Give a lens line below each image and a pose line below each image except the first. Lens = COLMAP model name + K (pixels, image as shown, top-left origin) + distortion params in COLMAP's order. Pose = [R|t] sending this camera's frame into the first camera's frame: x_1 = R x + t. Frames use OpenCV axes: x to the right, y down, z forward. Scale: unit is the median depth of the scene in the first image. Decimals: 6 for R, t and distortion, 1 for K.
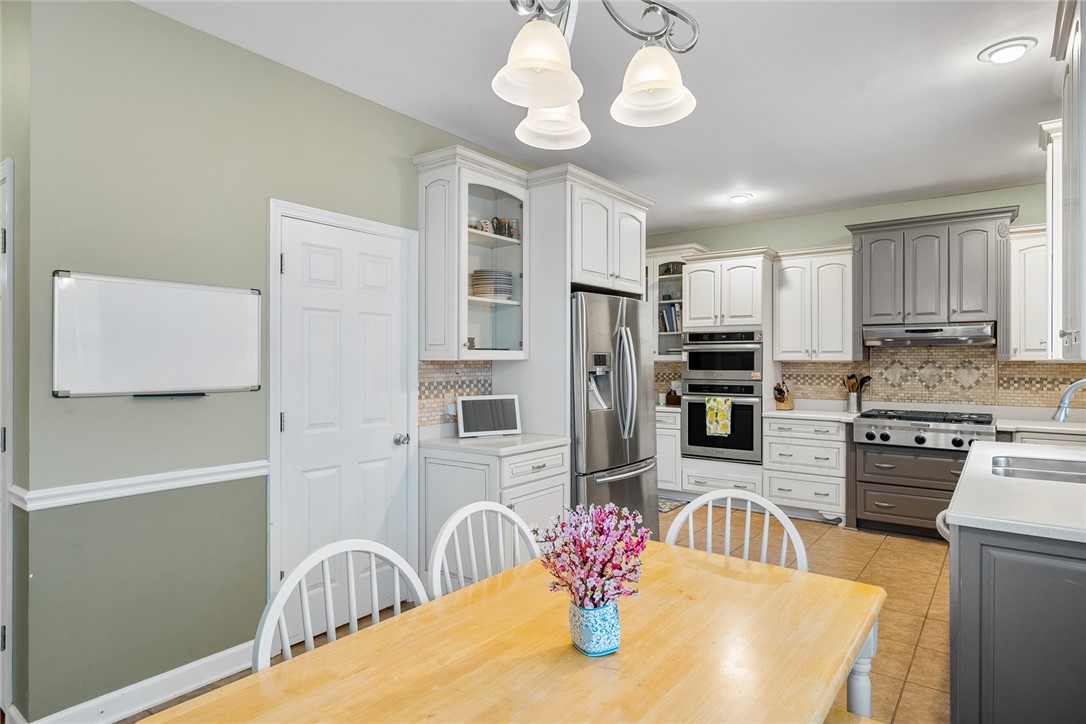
lens RADIAL K [[625.3, 0, 536.0], [0, 625.3, 361.6], [0, 0, 1]] dist [-0.007758, 0.002867]
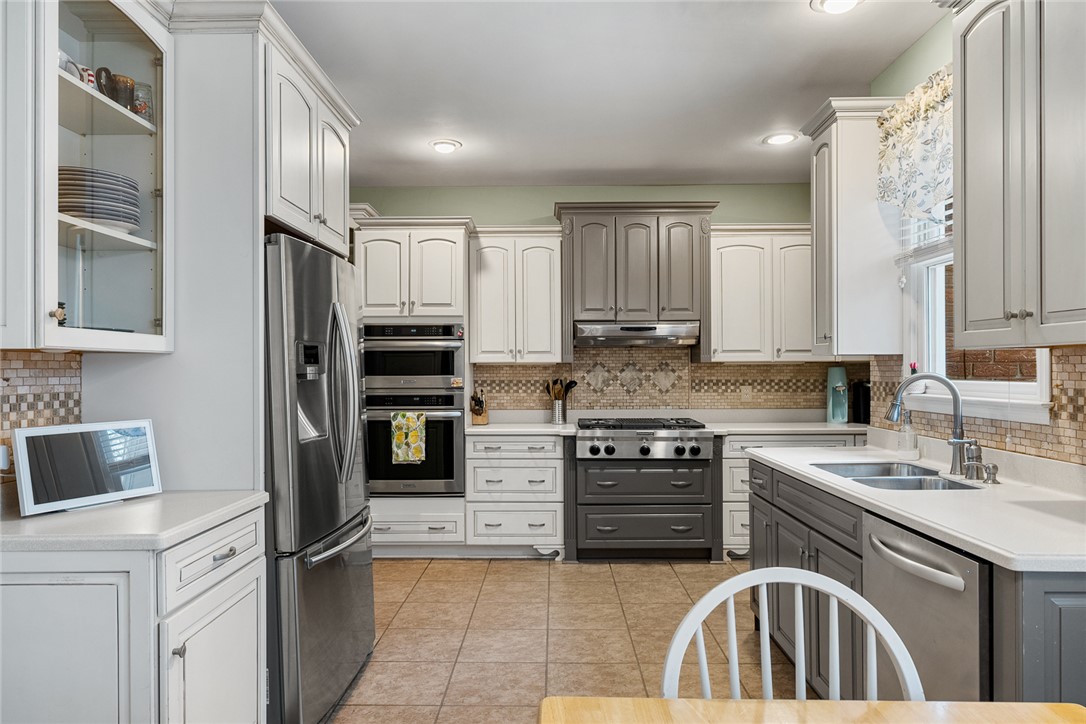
lens RADIAL K [[705.4, 0, 544.0], [0, 705.4, 368.2], [0, 0, 1]] dist [-0.010458, 0.013490]
pose [[0.801809, -0.001084, 0.597580, -0.094046], [0.005163, 0.999974, -0.005113, 0.011815], [-0.597558, 0.007185, 0.801793, 0.263910]]
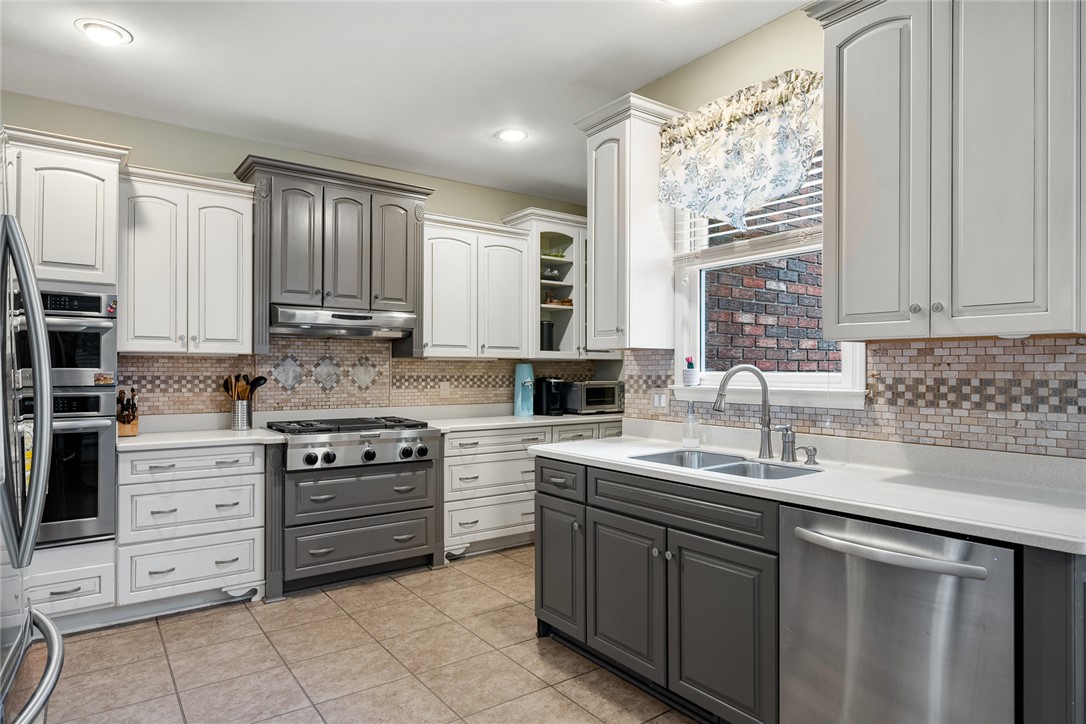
lens RADIAL K [[625.3, 0, 543.9], [0, 625.3, 366.6], [0, 0, 1]] dist [-0.007758, 0.002867]
pose [[0.277773, 0.007973, 0.960614, -0.072209], [0.000204, 0.999965, -0.008359, 0.019866], [-0.960647, 0.002518, 0.277761, 0.540259]]
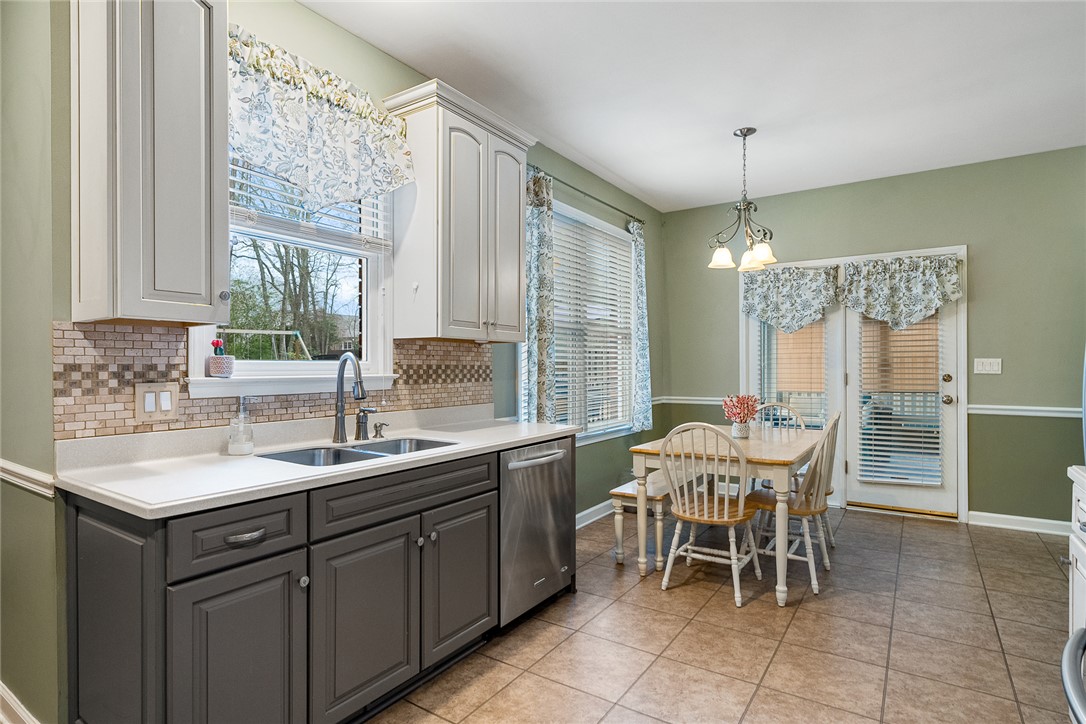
lens RADIAL K [[561.3, 0, 547.2], [0, 561.3, 369.1], [0, 0, 1]] dist [-0.006485, 0.001757]
pose [[-0.997660, 0.001692, -0.068350, 0.335988], [0.000984, 0.999946, 0.010391, 0.022979], [0.068364, 0.010300, -0.997607, 1.009581]]
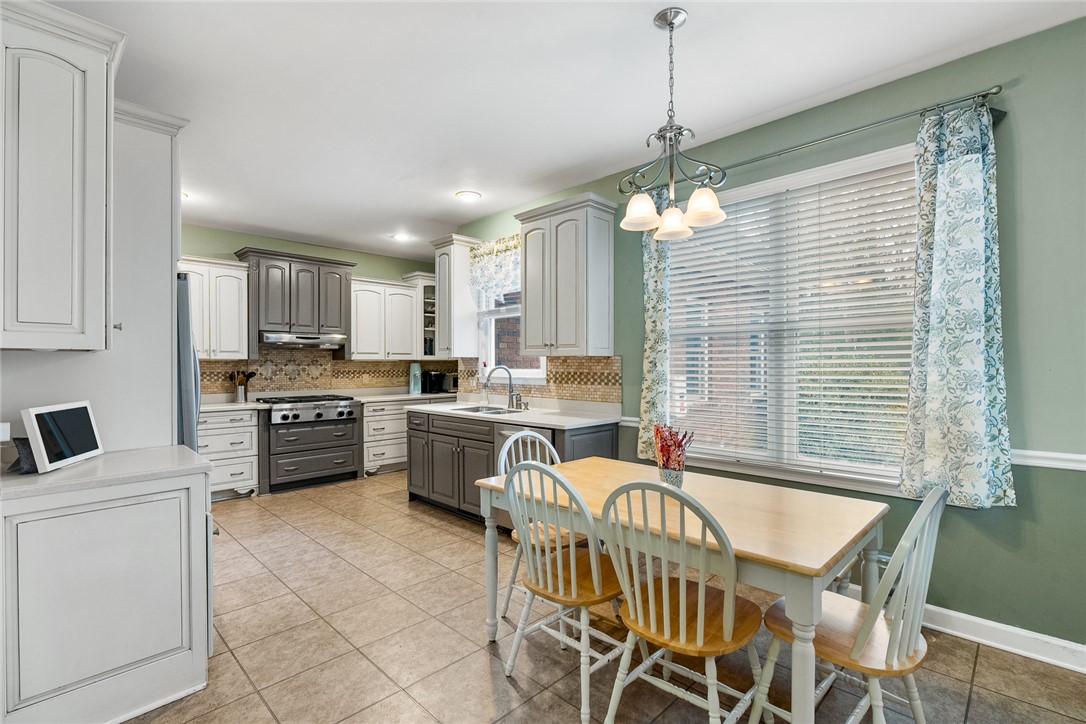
lens RADIAL K [[499.6, 0, 546.9], [0, 499.6, 365.8], [0, 0, 1]] dist [-0.003243, 0.000338]
pose [[0.119872, -0.004717, 0.992778, -0.421149], [0.004898, 0.999979, 0.004160, 0.010625], [-0.992777, 0.004364, 0.119893, 0.331373]]
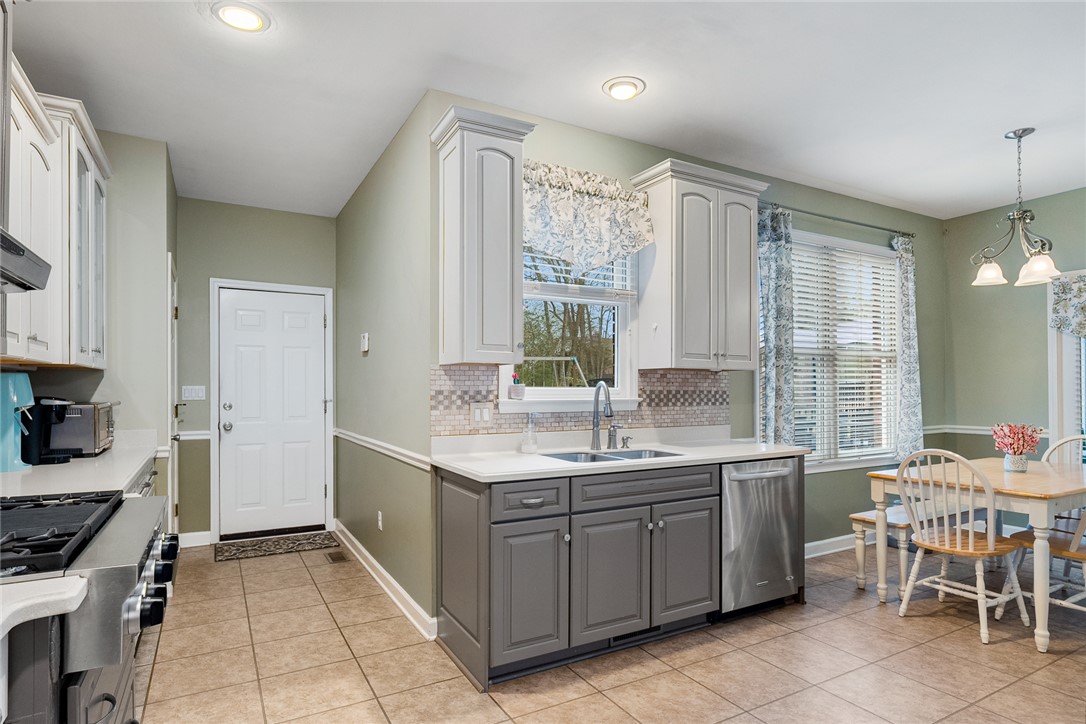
lens RADIAL K [[592.5, 0, 546.2], [0, 592.5, 387.4], [0, 0, 1]] dist [-0.006494, 0.000836]
pose [[-0.920778, 0.001650, 0.390085, 0.270335], [0.002089, 0.999998, 0.000701, 0.019887], [-0.390082, 0.001460, -0.920779, 1.157187]]
